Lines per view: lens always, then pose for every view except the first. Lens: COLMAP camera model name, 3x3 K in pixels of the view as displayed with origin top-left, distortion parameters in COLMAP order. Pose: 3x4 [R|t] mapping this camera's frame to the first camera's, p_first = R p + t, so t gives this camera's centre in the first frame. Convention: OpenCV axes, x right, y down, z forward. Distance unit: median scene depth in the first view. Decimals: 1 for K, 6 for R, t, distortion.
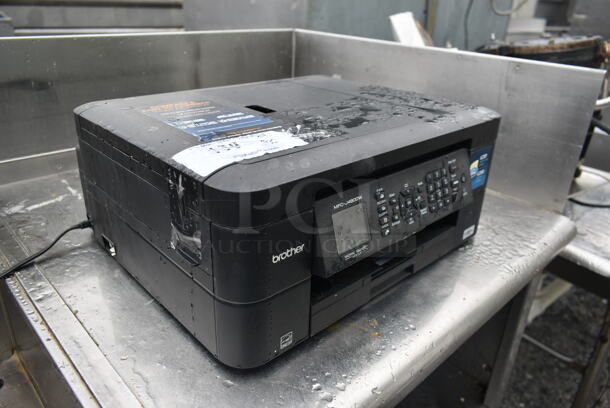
lens RADIAL K [[456.2, 0, 305.0], [0, 456.2, 204.0], [0, 0, 1]] dist [-0.007307, -0.006432]
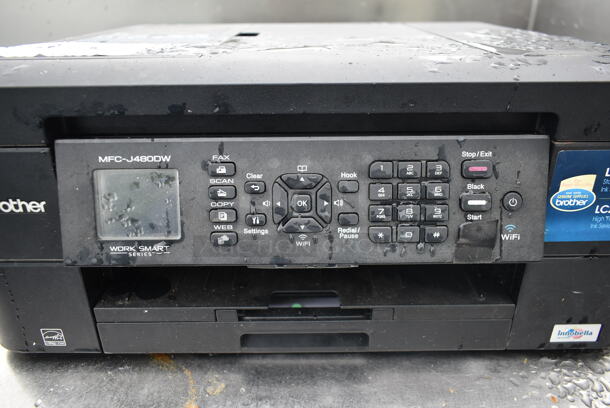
lens RADIAL K [[456.2, 0, 305.0], [0, 456.2, 204.0], [0, 0, 1]] dist [-0.007307, -0.006432]
pose [[0.731935, 0.255419, -0.631690, 0.574096], [-0.253698, 0.962582, 0.095255, -0.053439], [0.632384, 0.090538, 0.769346, 0.640604]]
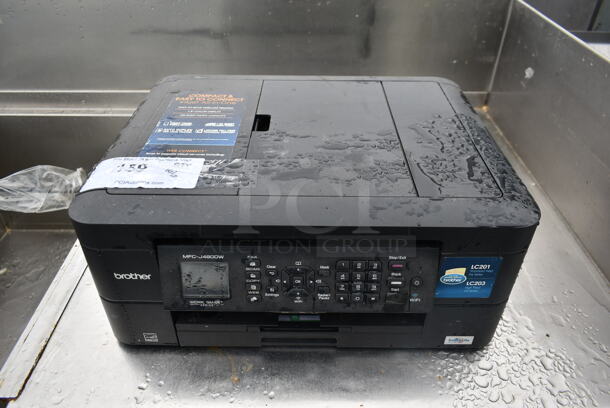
lens RADIAL K [[456.2, 0, 305.0], [0, 456.2, 204.0], [0, 0, 1]] dist [-0.007307, -0.006432]
pose [[0.726222, 0.384748, -0.569711, 0.721030], [-0.268200, 0.921616, 0.280523, -0.416048], [0.632985, -0.050925, 0.772487, 0.337950]]
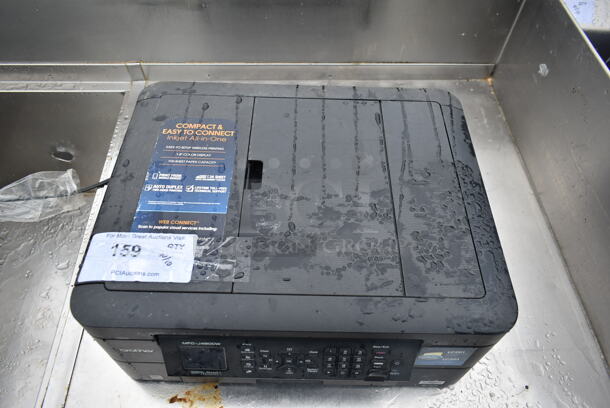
lens RADIAL K [[454.0, 0, 300.4], [0, 454.0, 204.0], [0, 0, 1]] dist [0.001947, 0.002251]
pose [[0.722919, 0.546240, -0.423096, 0.496105], [-0.286749, 0.794322, 0.535562, -0.838470], [0.628620, -0.265846, 0.730864, 0.407236]]
